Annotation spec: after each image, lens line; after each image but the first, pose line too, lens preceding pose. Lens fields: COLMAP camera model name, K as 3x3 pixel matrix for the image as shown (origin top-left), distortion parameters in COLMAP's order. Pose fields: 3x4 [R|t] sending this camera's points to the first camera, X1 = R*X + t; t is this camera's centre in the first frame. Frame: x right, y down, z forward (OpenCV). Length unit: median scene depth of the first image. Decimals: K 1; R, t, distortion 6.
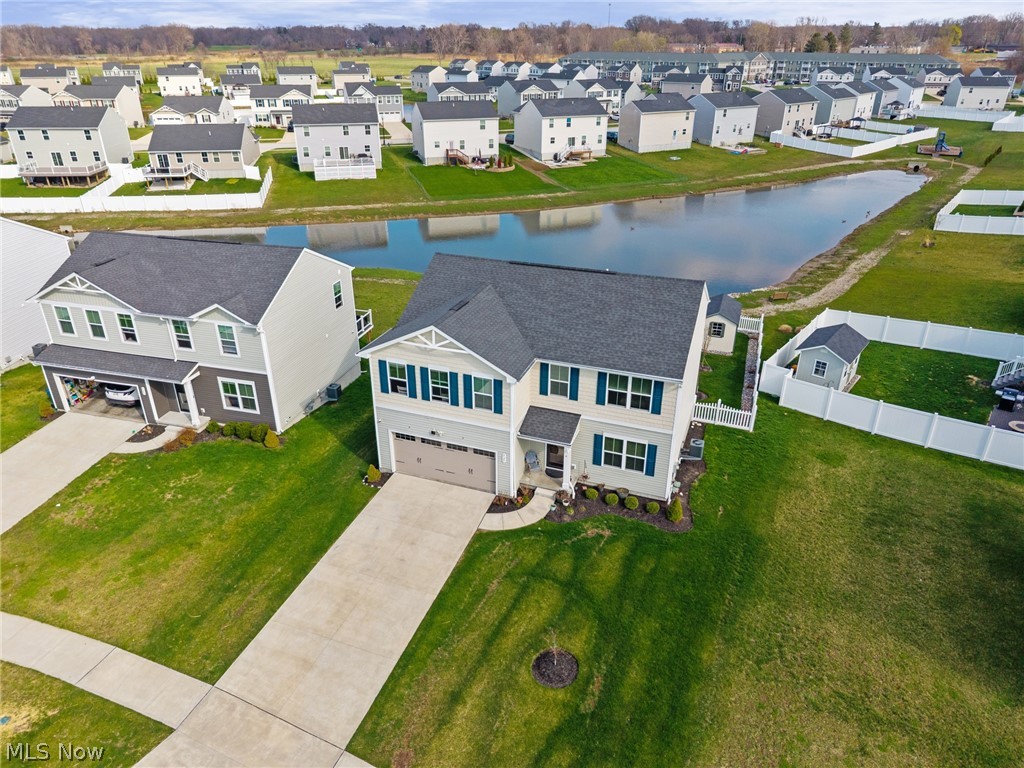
lens RADIAL K [[707.6, 0, 512.0], [0, 707.6, 384.0], [0, 0, 1]] dist [0.050693, -0.073499]
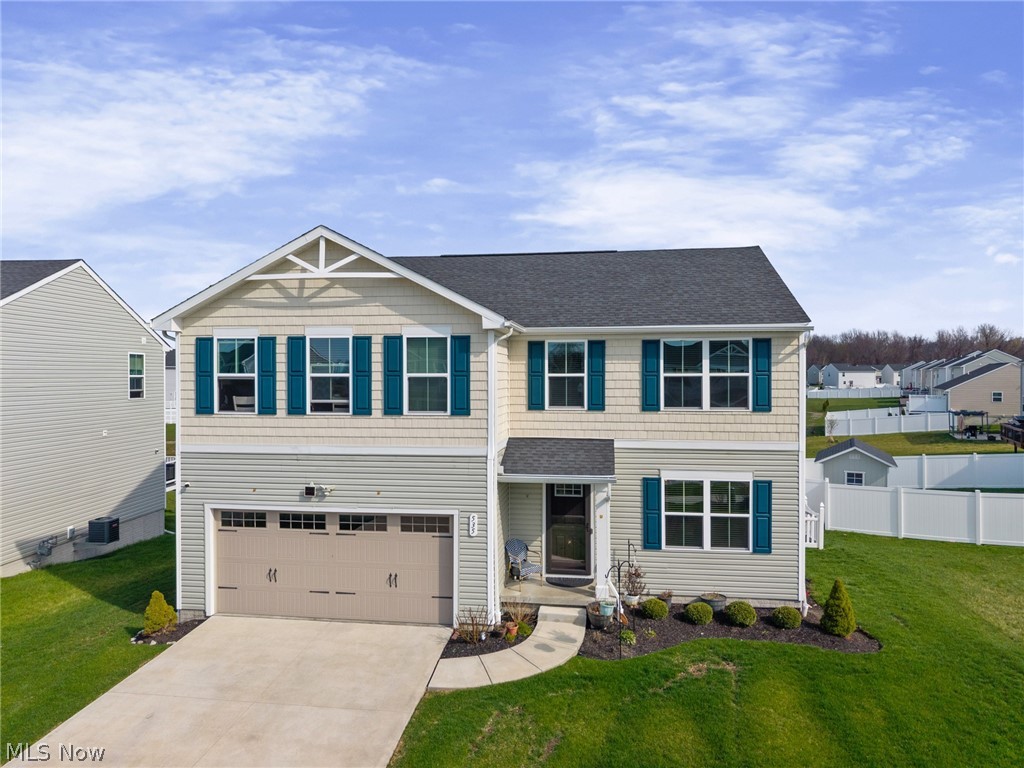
lens RADIAL K [[695.9, 0, 512.0], [0, 695.9, 384.0], [0, 0, 1]] dist [-0.009185, -0.002726]
pose [[0.975768, -0.005653, 0.218736, -0.083032], [0.102457, 0.895105, -0.433924, 0.217700], [-0.193338, 0.445820, 0.873993, 0.561792]]
